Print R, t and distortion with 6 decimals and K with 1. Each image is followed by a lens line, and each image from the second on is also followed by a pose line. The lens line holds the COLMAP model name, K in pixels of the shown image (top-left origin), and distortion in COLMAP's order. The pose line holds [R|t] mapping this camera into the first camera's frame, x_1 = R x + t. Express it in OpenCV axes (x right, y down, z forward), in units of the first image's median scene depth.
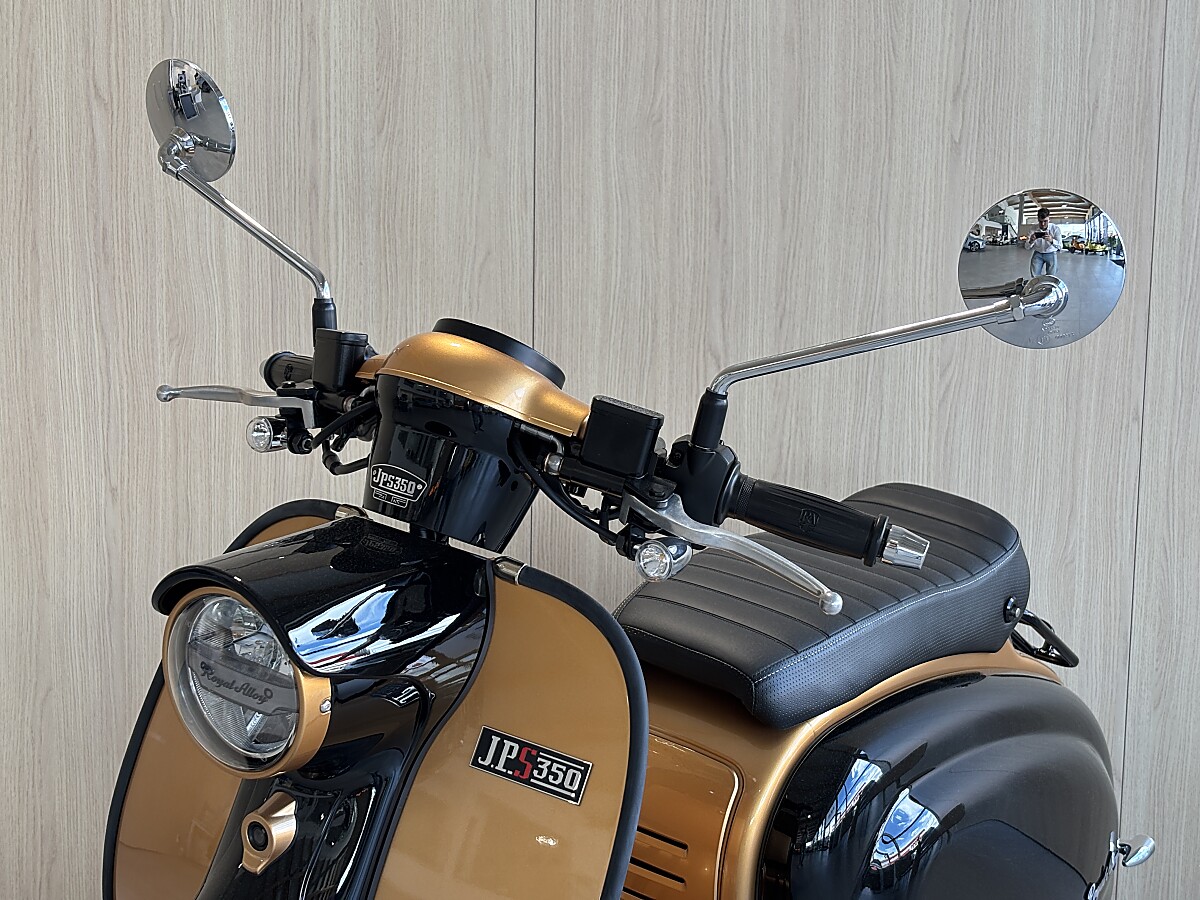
lens RADIAL K [[1746.9, 0, 596.8], [0, 1746.9, 448.7], [0, 0, 1]] dist [0.037836, 0.000000]
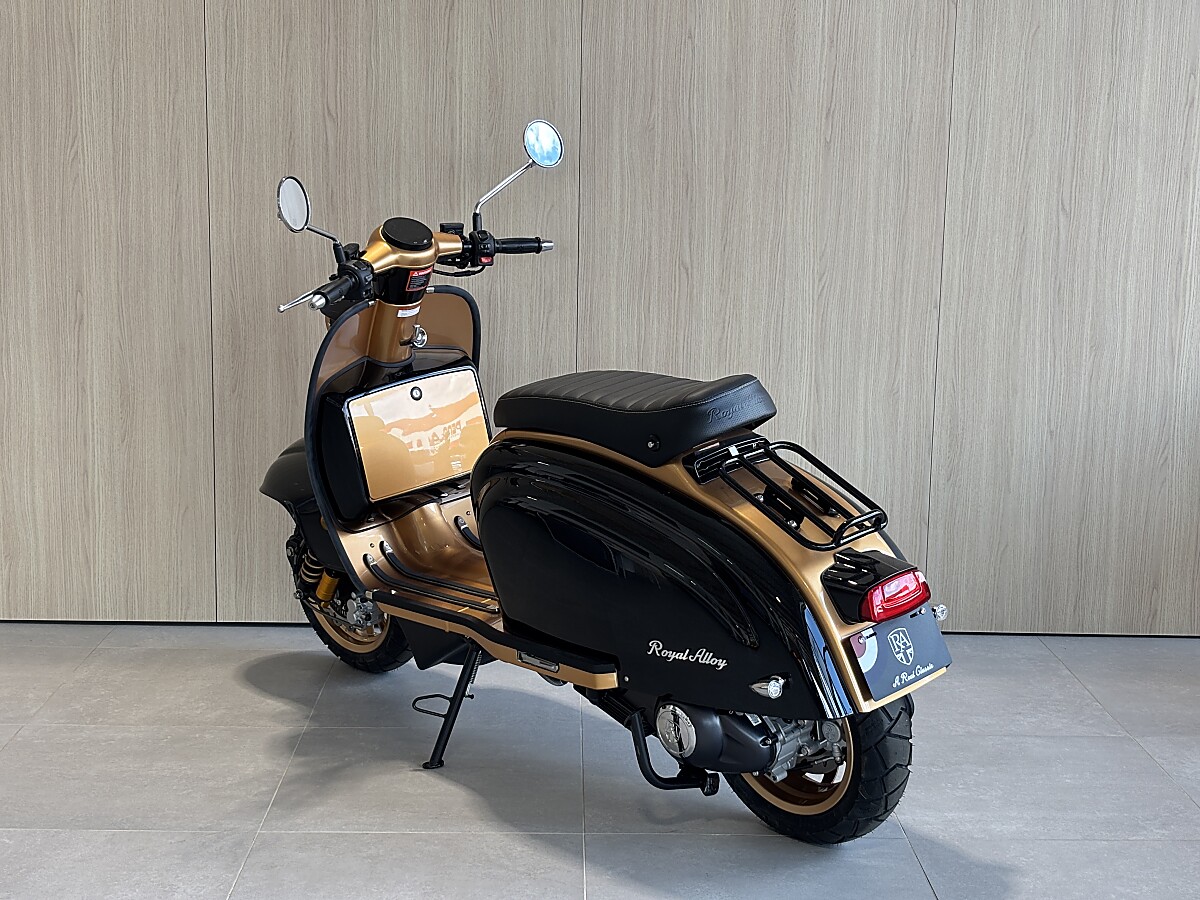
lens RADIAL K [[1746.9, 0, 607.3], [0, 1746.9, 463.9], [0, 0, 1]] dist [0.037836, 0.000000]
pose [[0.999056, 0.011604, -0.041873, 0.066257], [-0.009969, 0.999188, 0.039046, 0.073044], [0.042292, -0.038592, 0.998360, -0.717228]]
